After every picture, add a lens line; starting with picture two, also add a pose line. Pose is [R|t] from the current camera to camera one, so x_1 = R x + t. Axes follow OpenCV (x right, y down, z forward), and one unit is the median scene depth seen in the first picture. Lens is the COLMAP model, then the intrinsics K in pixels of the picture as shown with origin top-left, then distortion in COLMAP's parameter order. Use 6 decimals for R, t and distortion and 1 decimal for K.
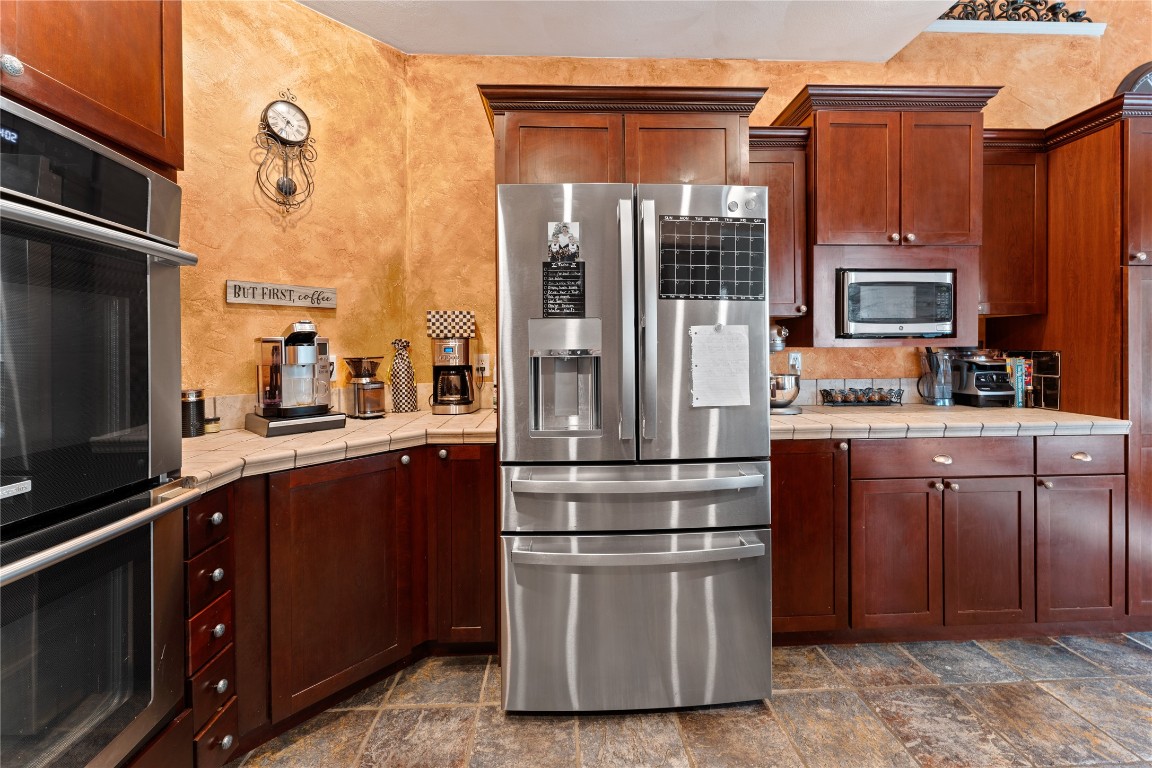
lens RADIAL K [[462.8, 0, 574.5], [0, 462.8, 354.4], [0, 0, 1]] dist [-0.002955, -0.000223]
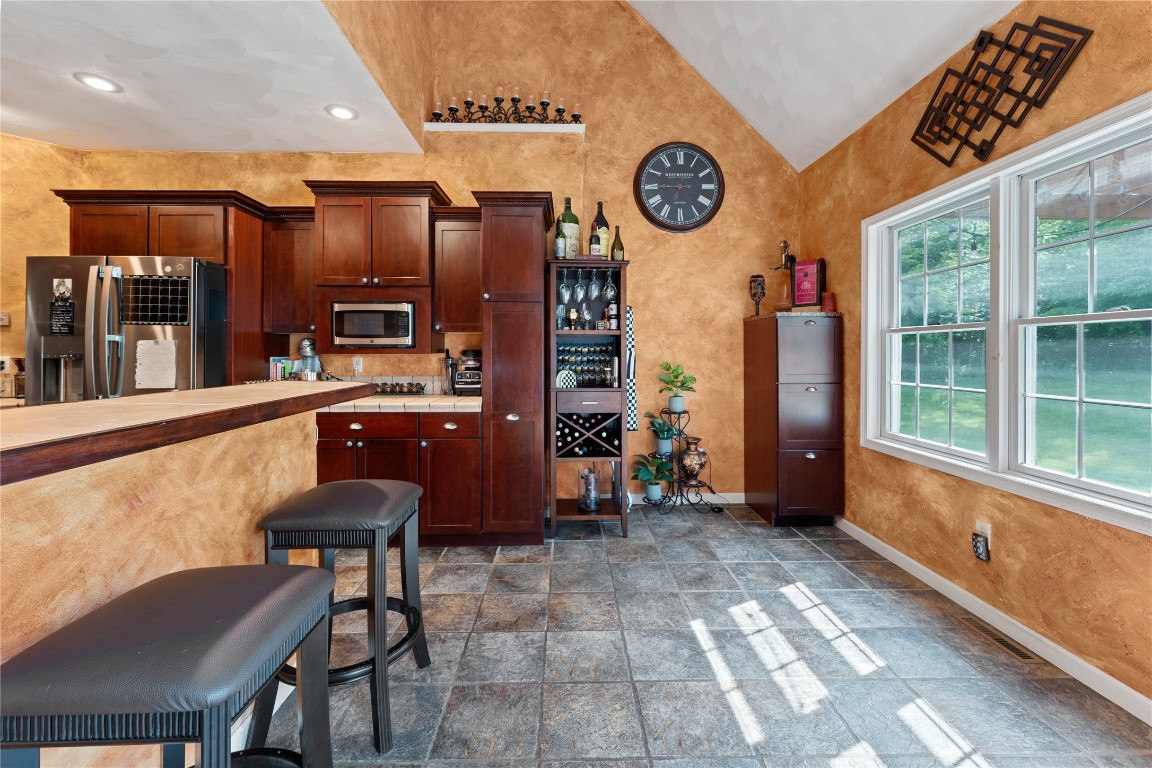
lens RADIAL K [[462.8, 0, 574.5], [0, 462.8, 354.4], [0, 0, 1]] dist [-0.002955, -0.000223]
pose [[0.999855, 0.007296, -0.015406, 1.206040], [-0.007448, 0.999924, -0.009819, -0.003870], [0.015333, 0.009932, 0.999833, -0.422705]]
